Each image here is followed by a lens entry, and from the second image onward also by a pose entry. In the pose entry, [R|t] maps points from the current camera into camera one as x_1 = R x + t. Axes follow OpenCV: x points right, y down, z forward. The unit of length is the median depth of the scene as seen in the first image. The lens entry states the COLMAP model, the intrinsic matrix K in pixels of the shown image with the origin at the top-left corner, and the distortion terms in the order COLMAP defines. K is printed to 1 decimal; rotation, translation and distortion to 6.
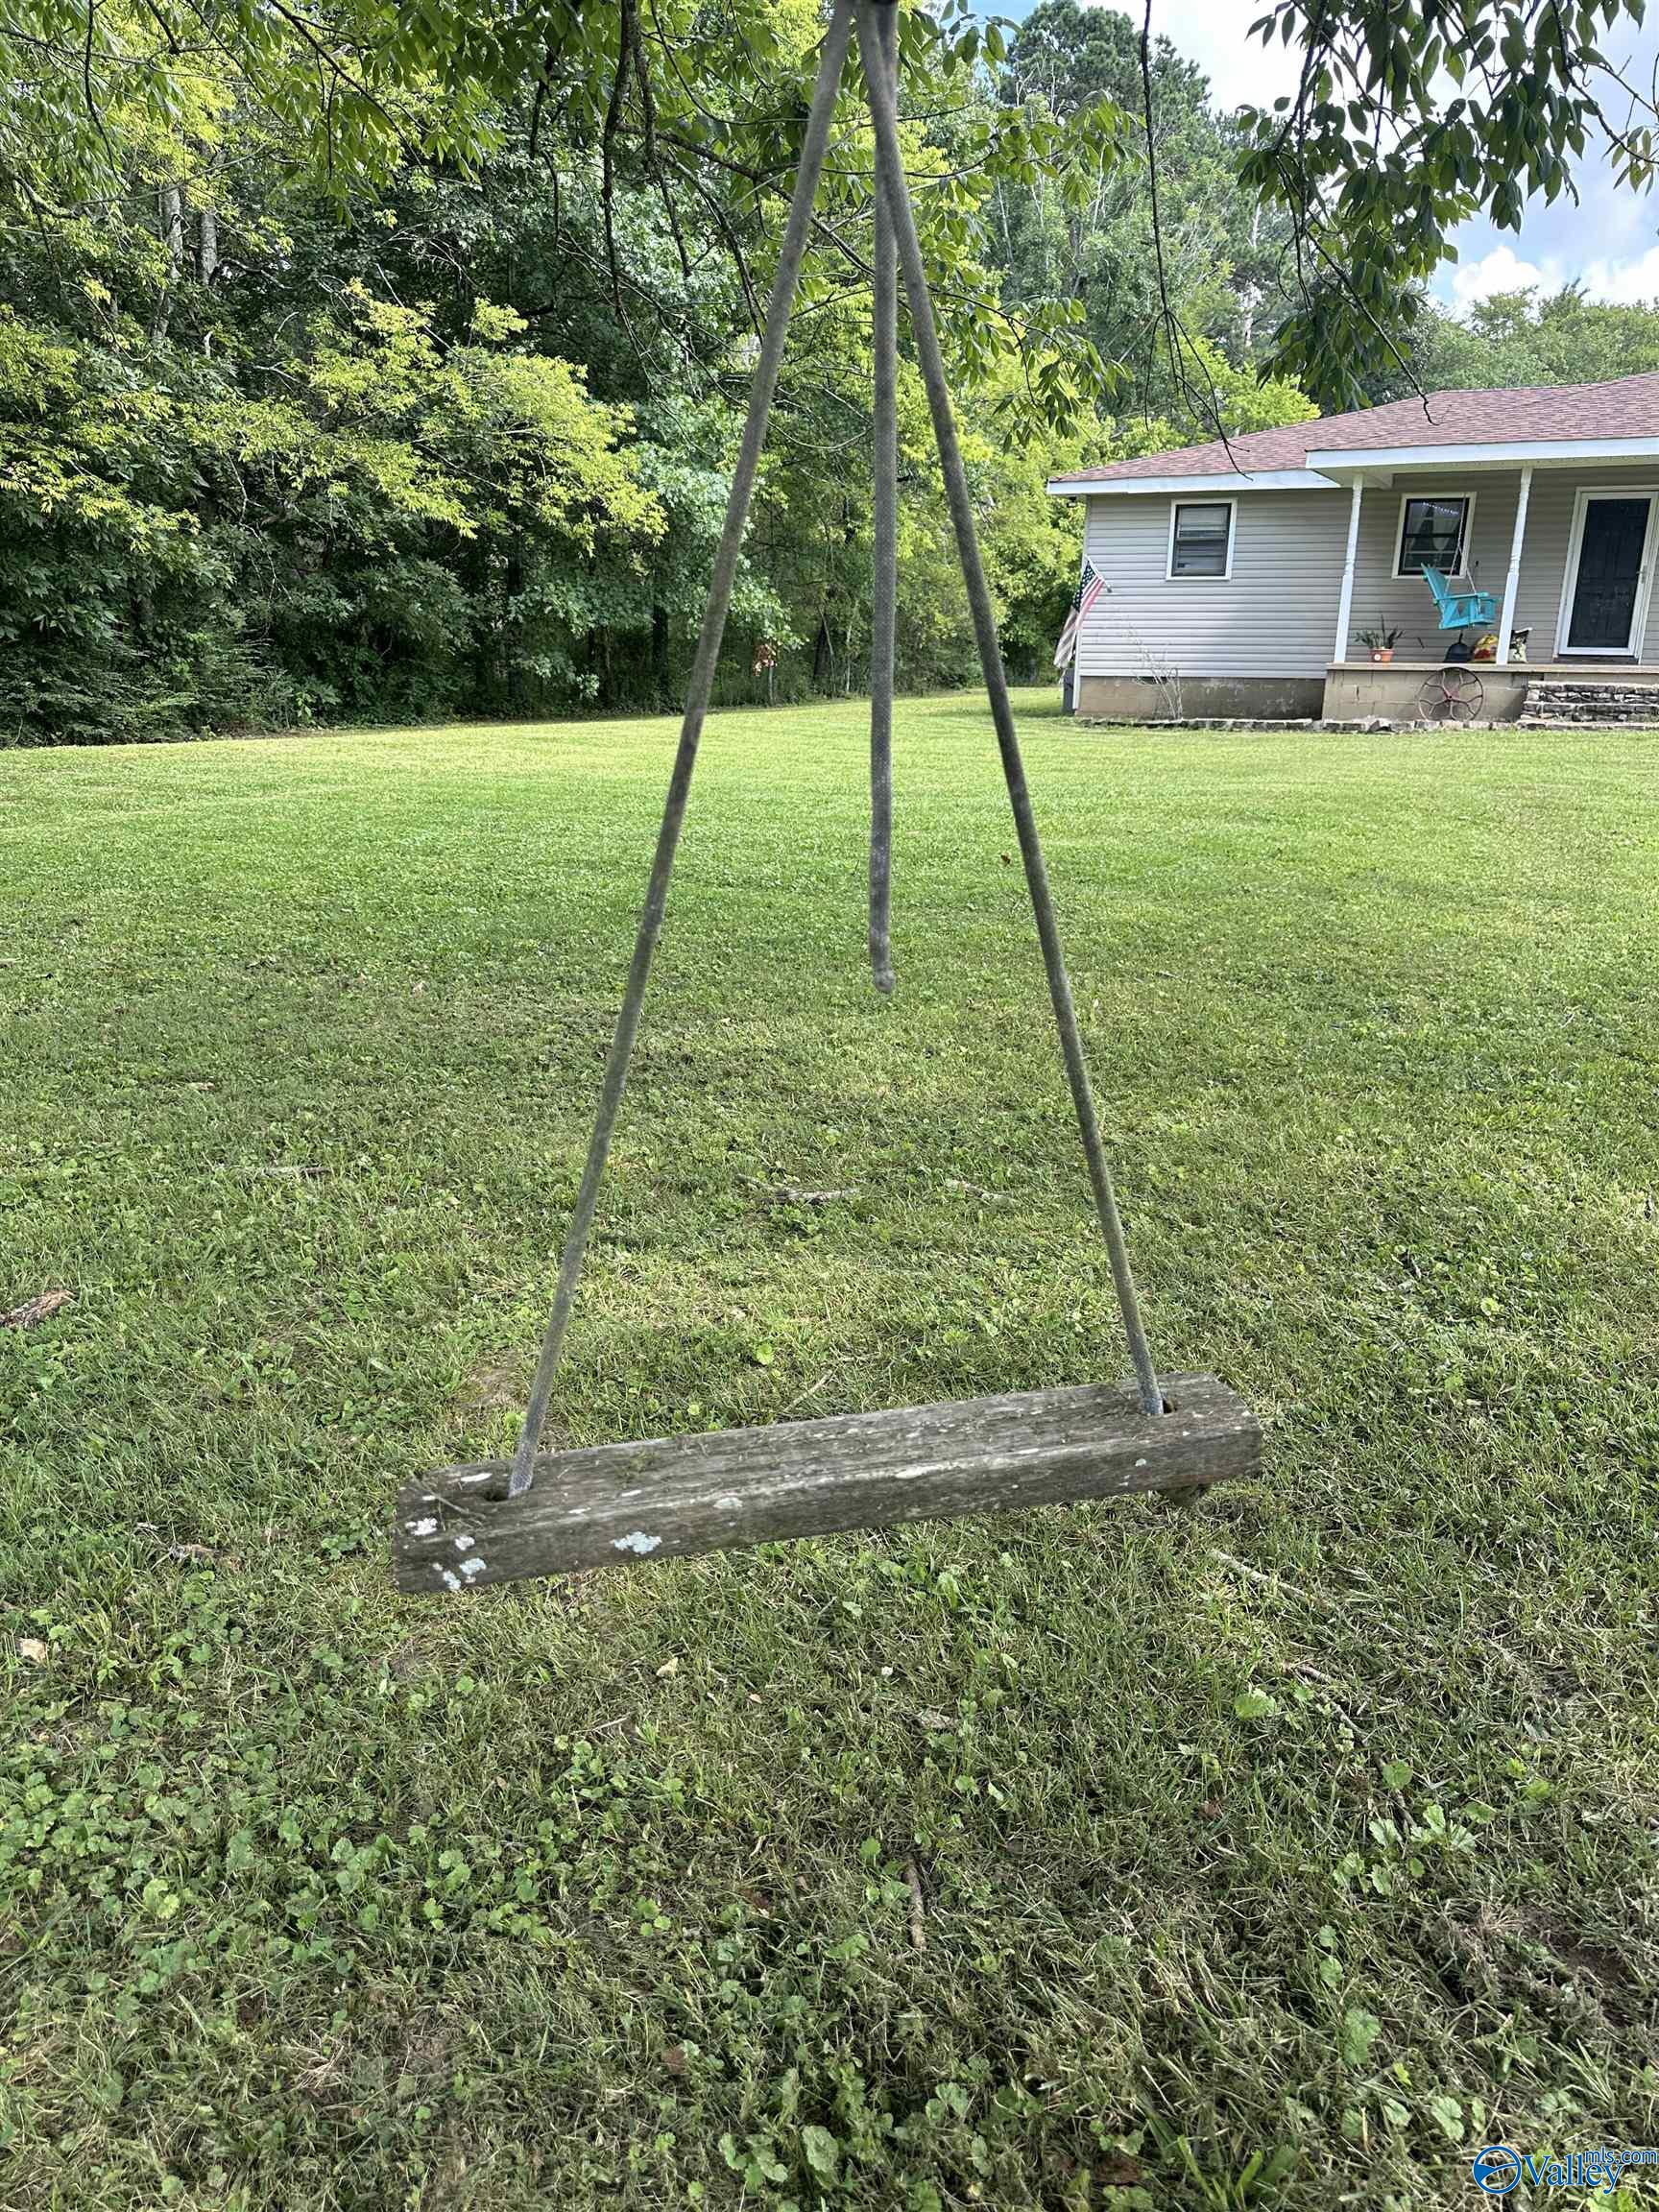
lens RADIAL K [[1547.7, 0, 829.5], [0, 1547.7, 1106.0], [0, 0, 1]] dist [0.038705, -0.074963]
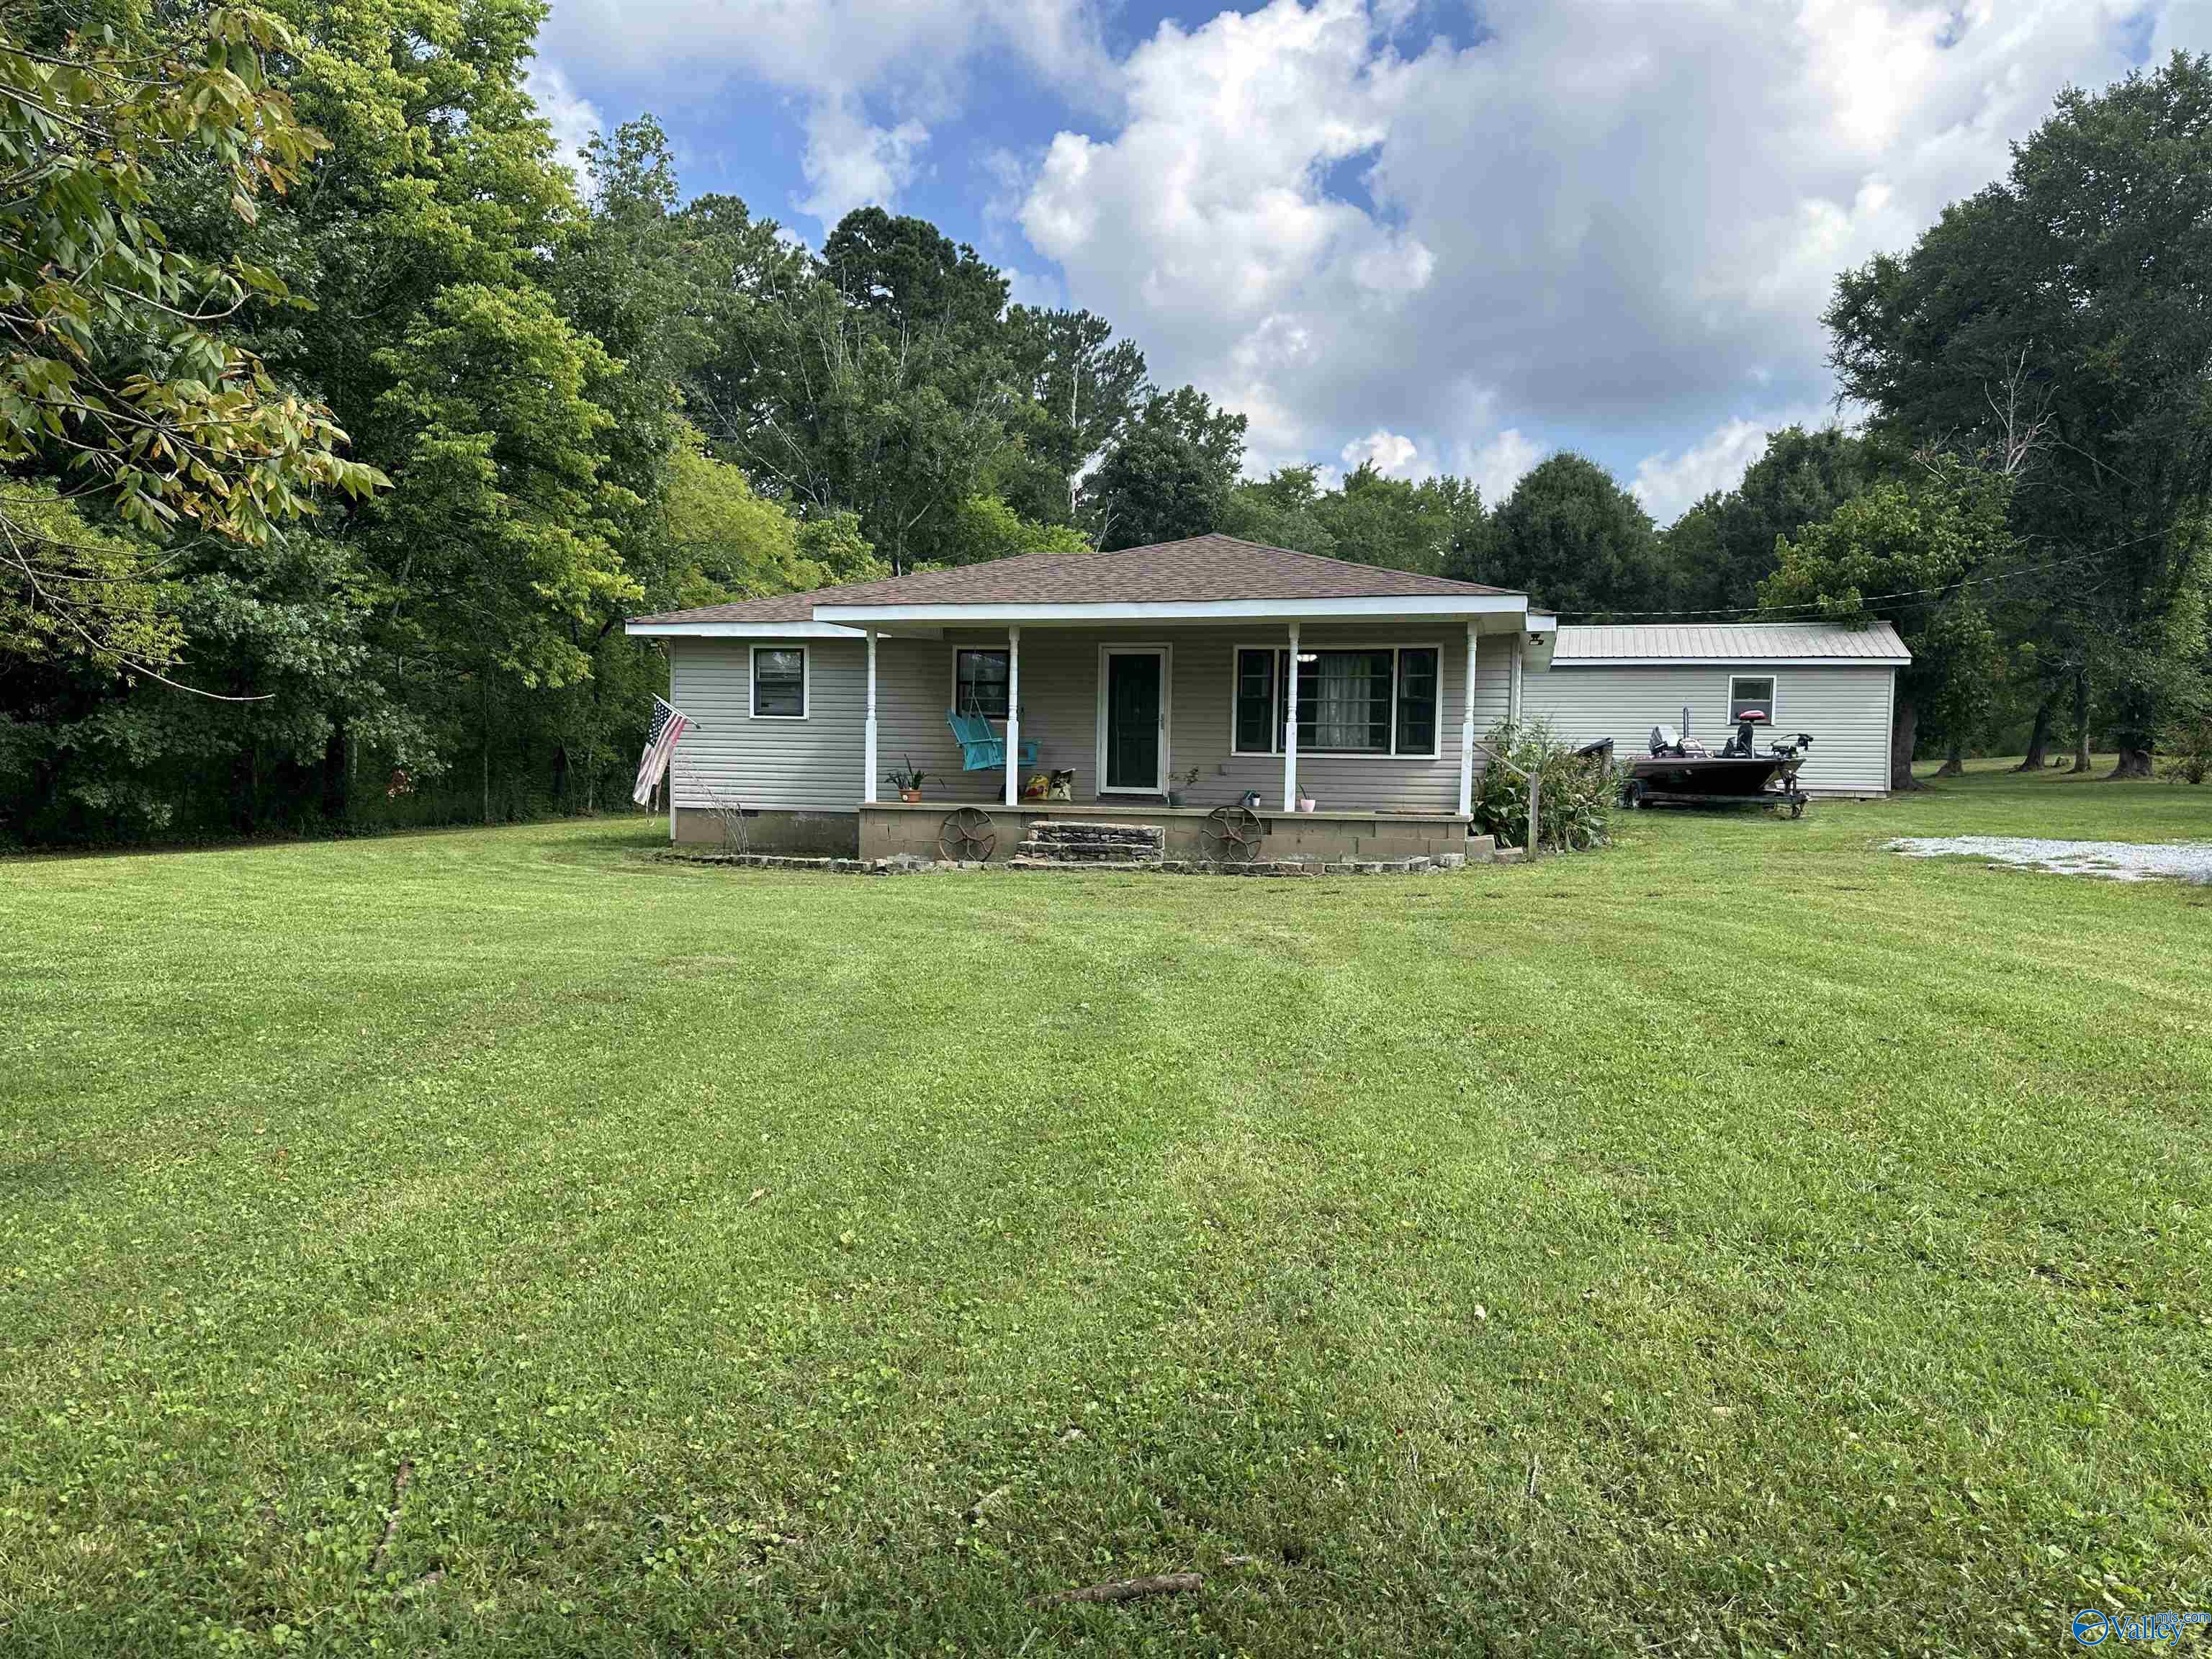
lens RADIAL K [[1547.7, 0, 1106.0], [0, 1547.7, 829.5], [0, 0, 1]] dist [0.038705, -0.074963]
pose [[0.977155, -0.003092, 0.212504, 0.245626], [0.053754, 0.970978, -0.233051, -0.023556], [-0.205617, 0.239150, 0.948962, 0.017140]]
